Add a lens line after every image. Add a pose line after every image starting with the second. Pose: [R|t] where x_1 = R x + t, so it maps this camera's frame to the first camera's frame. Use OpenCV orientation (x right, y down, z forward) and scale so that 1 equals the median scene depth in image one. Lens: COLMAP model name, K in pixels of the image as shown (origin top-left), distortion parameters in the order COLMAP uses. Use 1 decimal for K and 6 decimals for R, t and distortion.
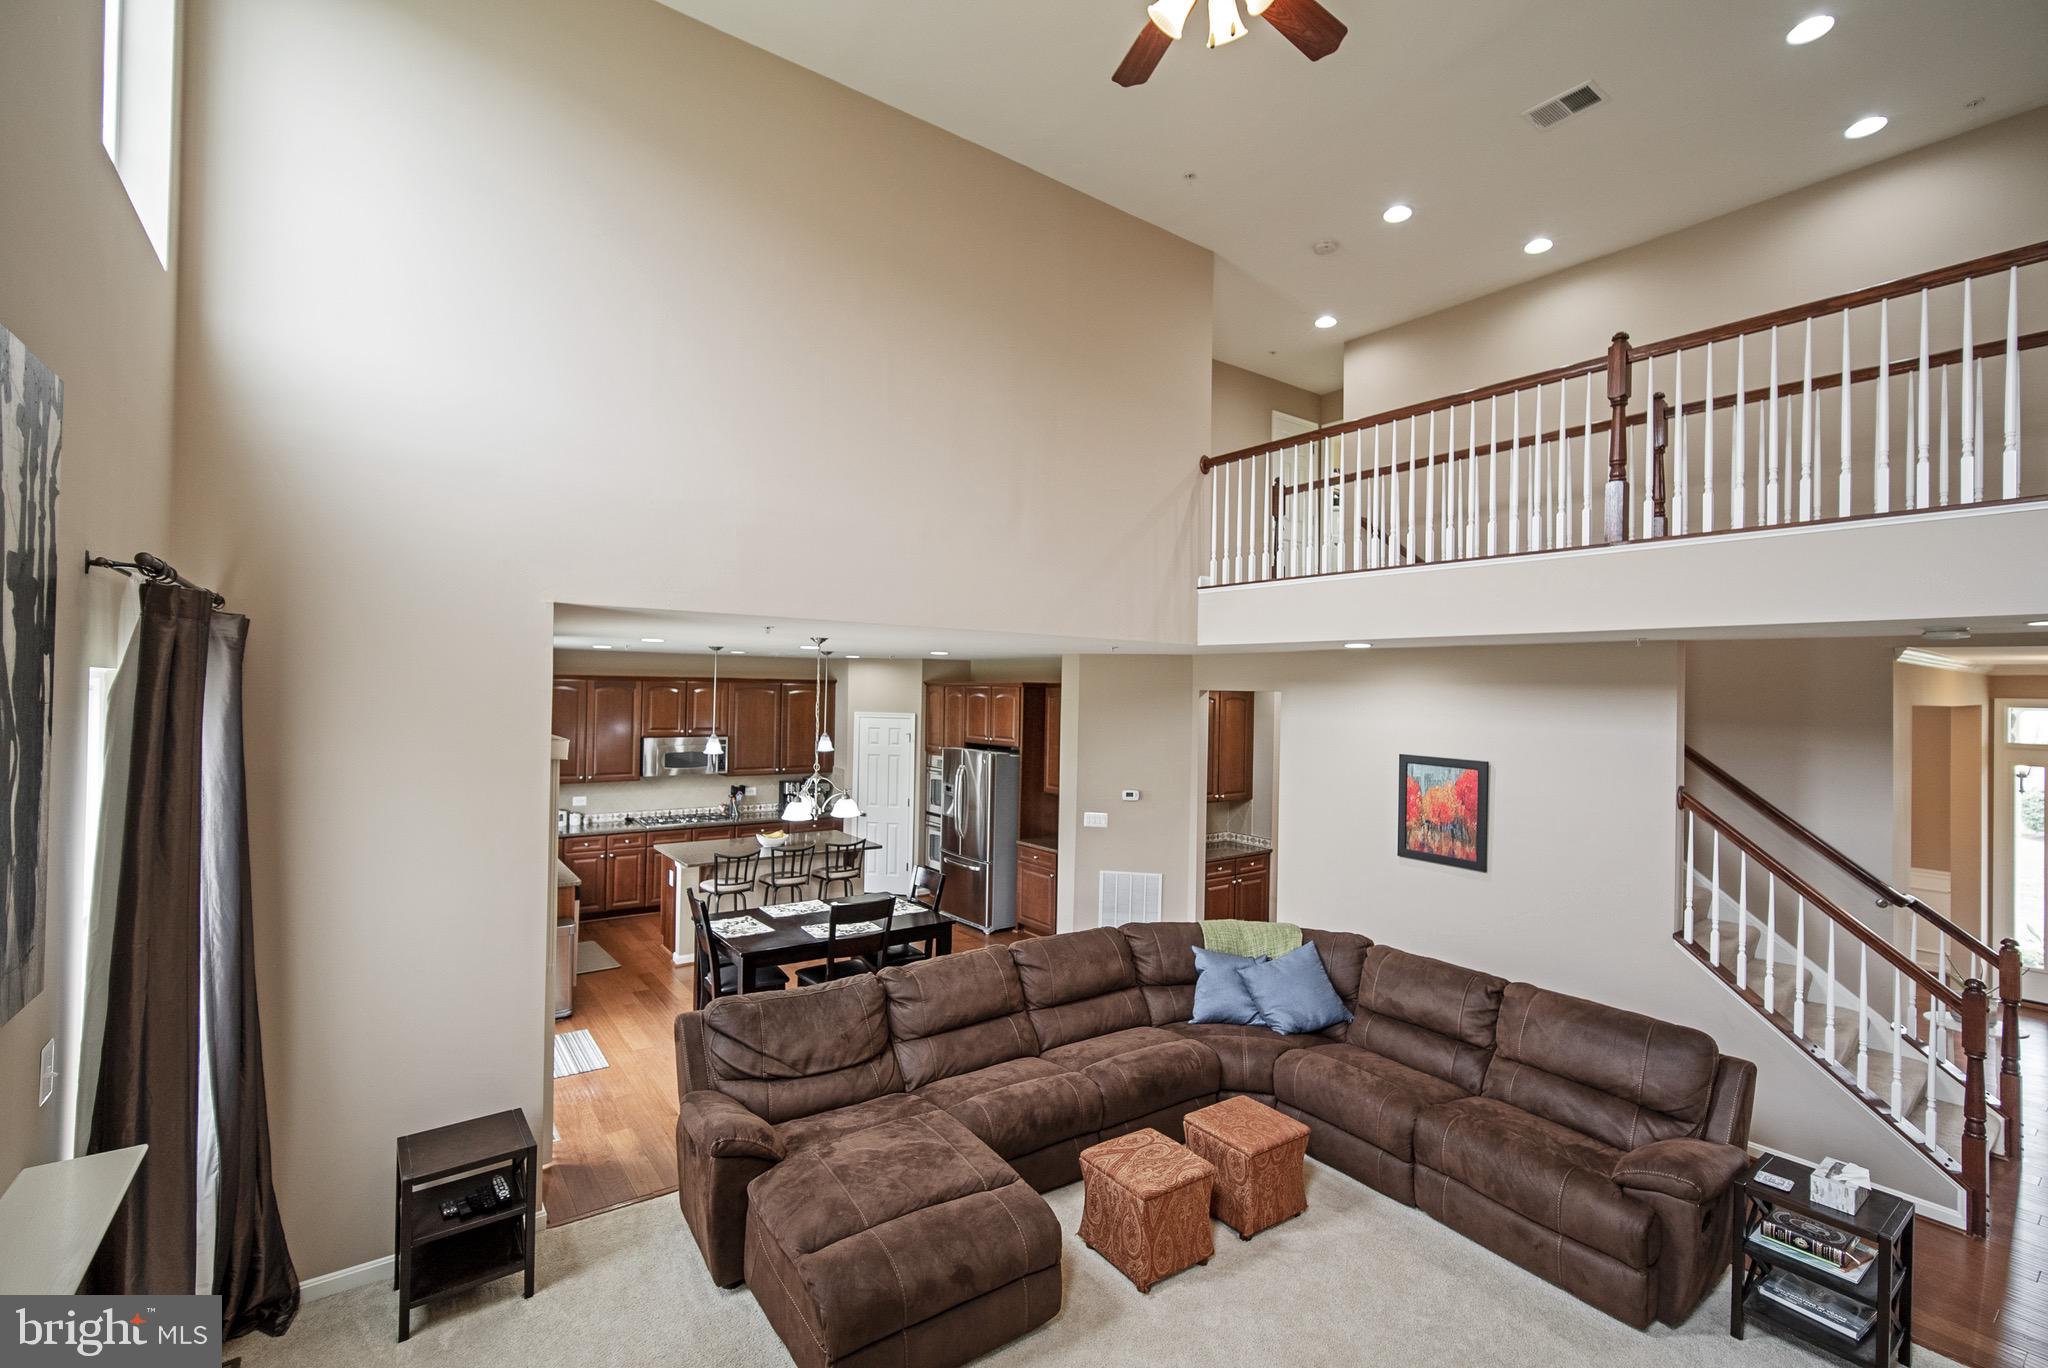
lens RADIAL K [[891.7, 0, 1023.7], [0, 891.7, 680.9], [0, 0, 1]] dist [-0.014261, 0.003716]
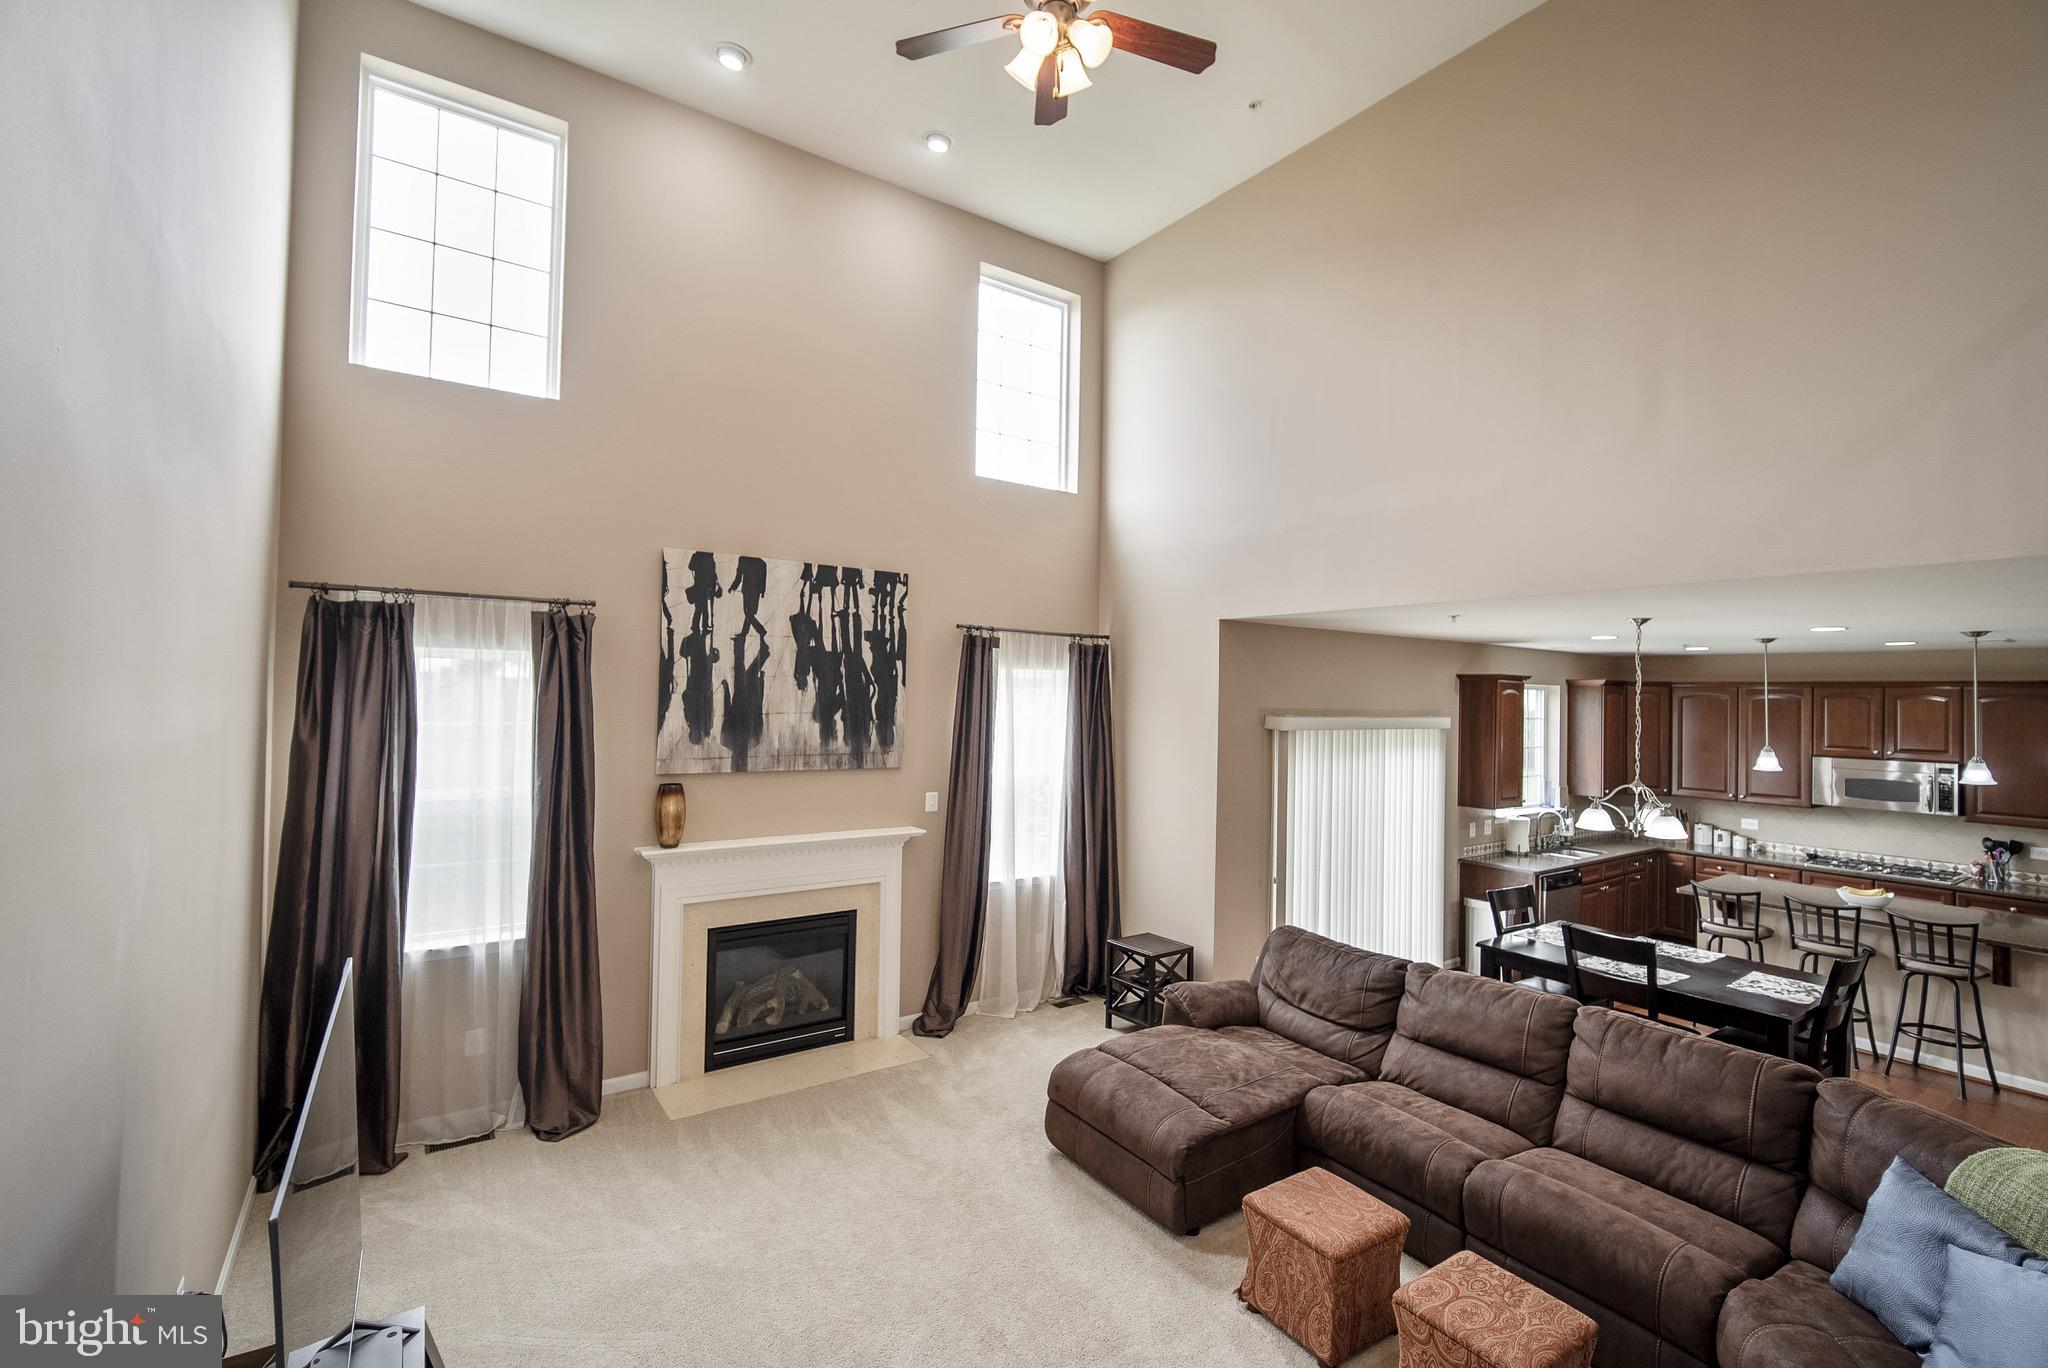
lens RADIAL K [[891.7, 0, 1023.7], [0, 891.7, 680.9], [0, 0, 1]] dist [-0.014261, 0.003716]
pose [[-0.027598, -0.032913, -0.999077, 0.413373], [-0.009694, 0.999420, -0.032656, 0.028609], [0.999572, 0.008784, -0.027902, 0.301673]]
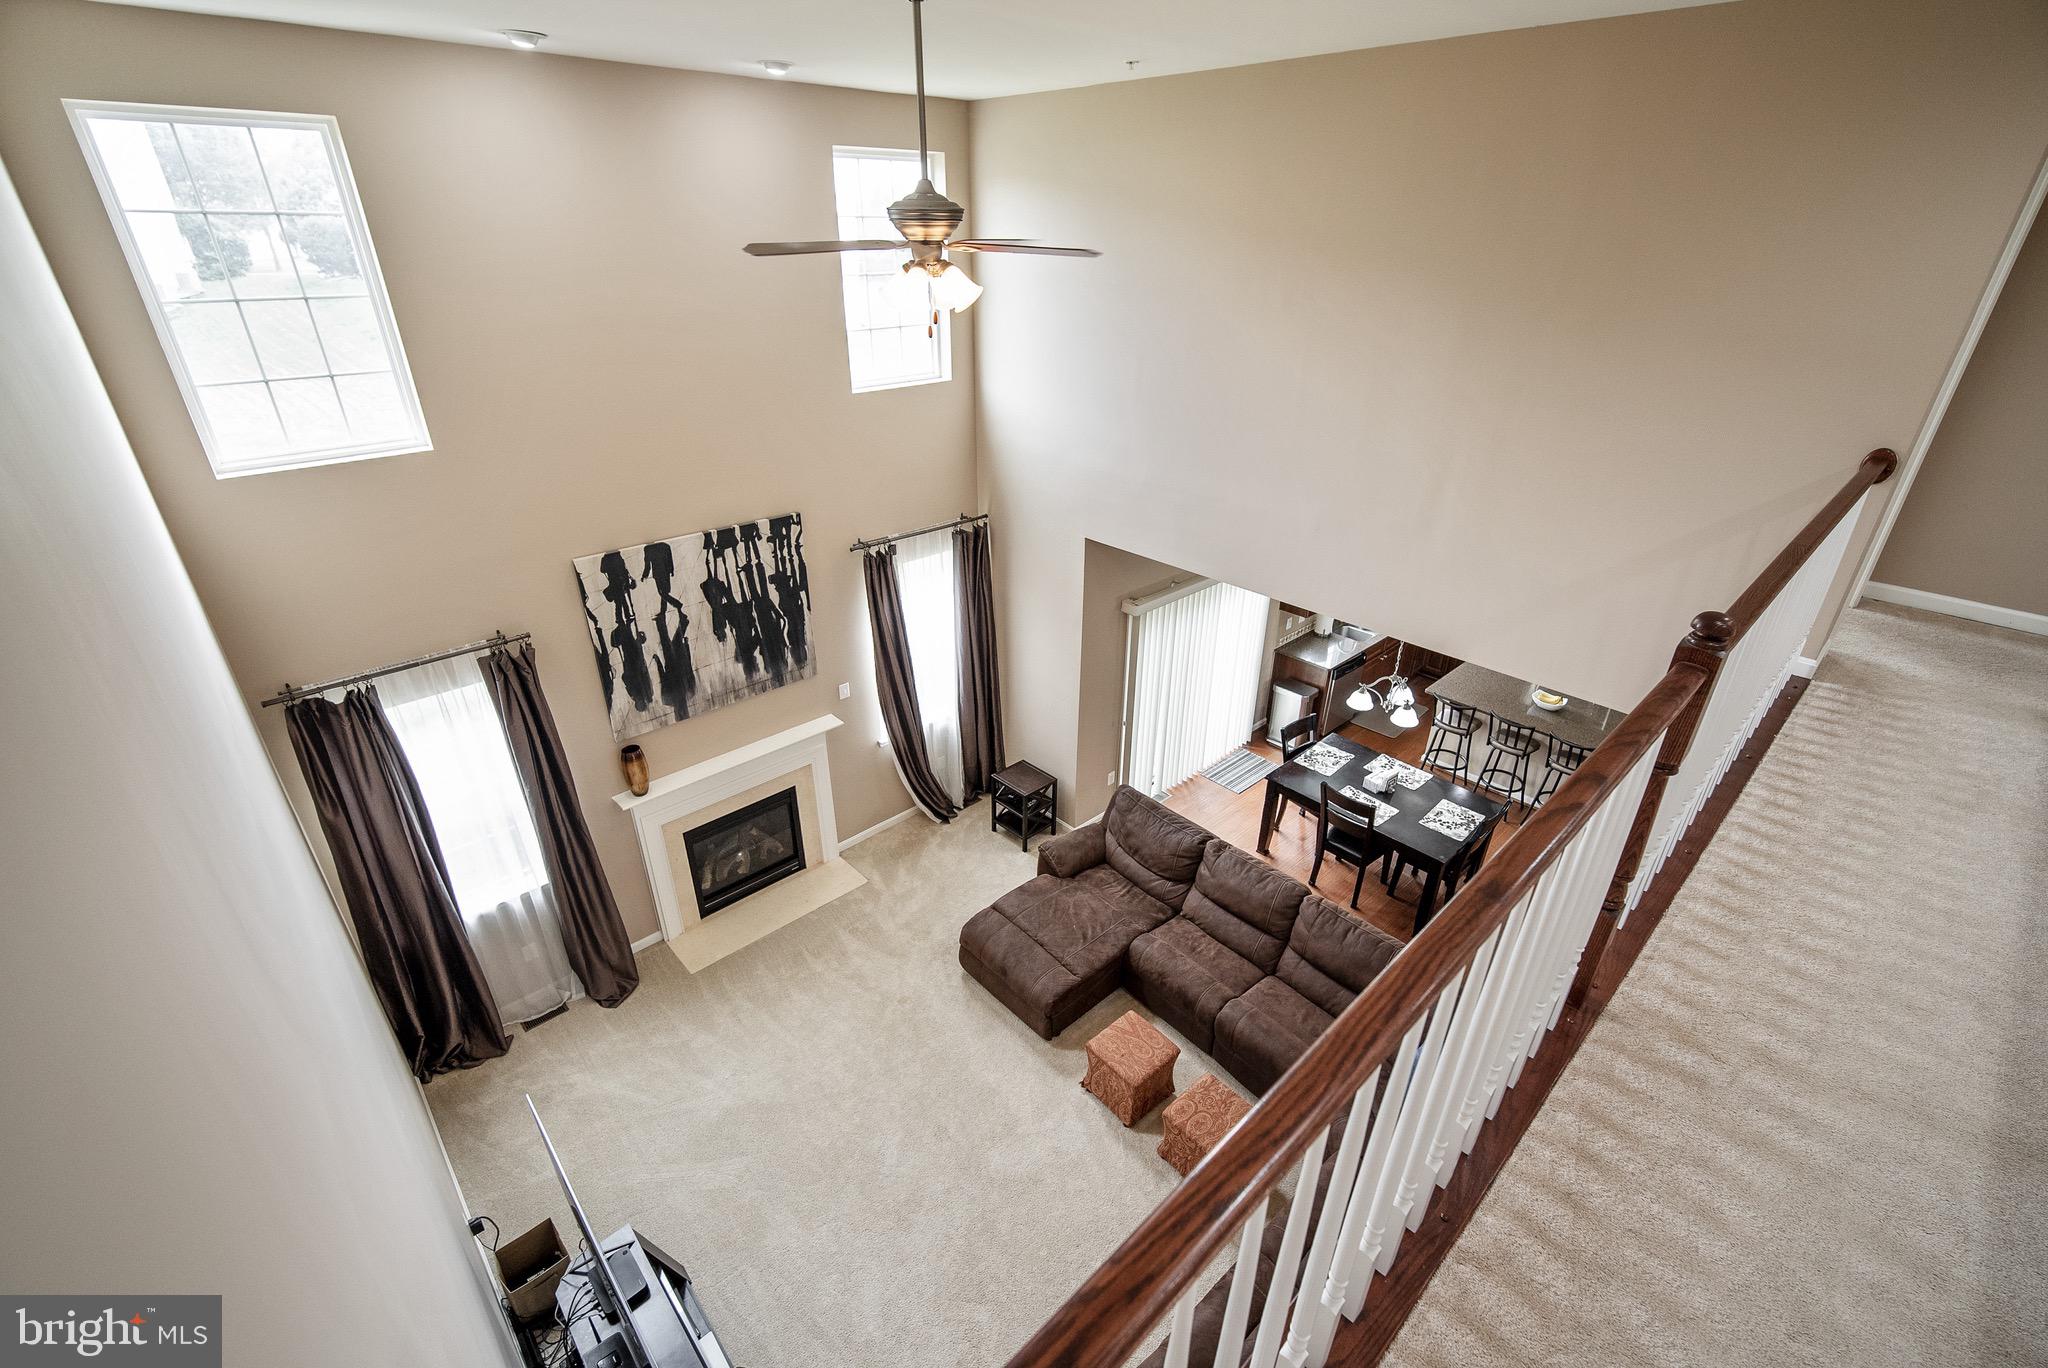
lens RADIAL K [[891.7, 0, 1023.7], [0, 891.7, 680.9], [0, 0, 1]] dist [-0.014261, 0.003716]
pose [[0.113034, 0.442152, -0.889789, 0.463306], [0.007670, 0.895113, 0.445773, -0.255444], [0.993562, -0.057212, 0.097787, 0.296584]]
